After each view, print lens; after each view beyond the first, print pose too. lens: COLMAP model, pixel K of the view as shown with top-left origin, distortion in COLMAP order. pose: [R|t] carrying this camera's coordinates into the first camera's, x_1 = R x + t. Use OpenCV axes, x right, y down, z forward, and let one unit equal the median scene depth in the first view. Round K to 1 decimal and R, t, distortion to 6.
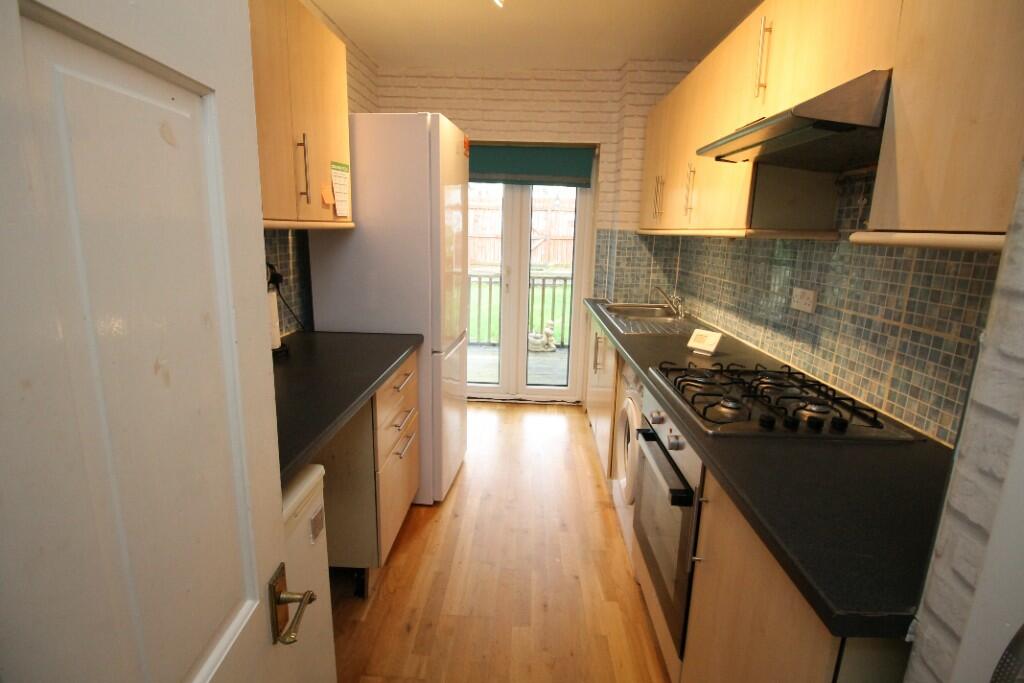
lens RADIAL K [[474.7, 0, 514.1], [0, 474.7, 328.1], [0, 0, 1]] dist [-0.029847, -0.000314]
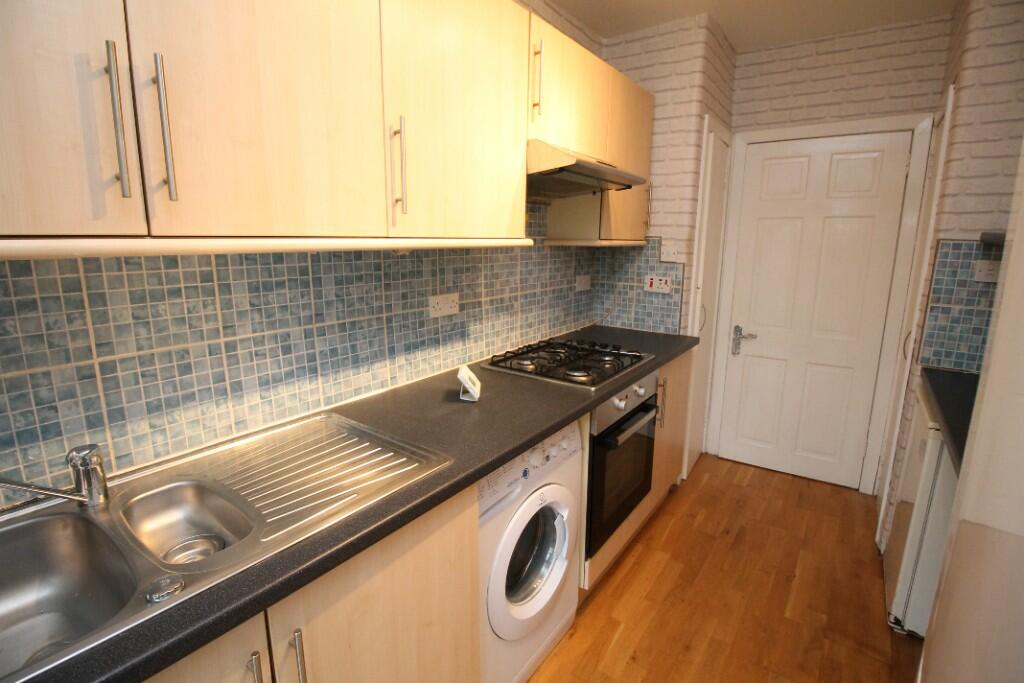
lens RADIAL K [[474.7, 0, 514.1], [0, 474.7, 328.1], [0, 0, 1]] dist [-0.029847, -0.000314]
pose [[-0.825277, -0.124102, 0.550923, -0.088153], [0.095466, 0.930856, 0.352693, -0.384104], [-0.556600, 0.343664, -0.756367, 1.814709]]
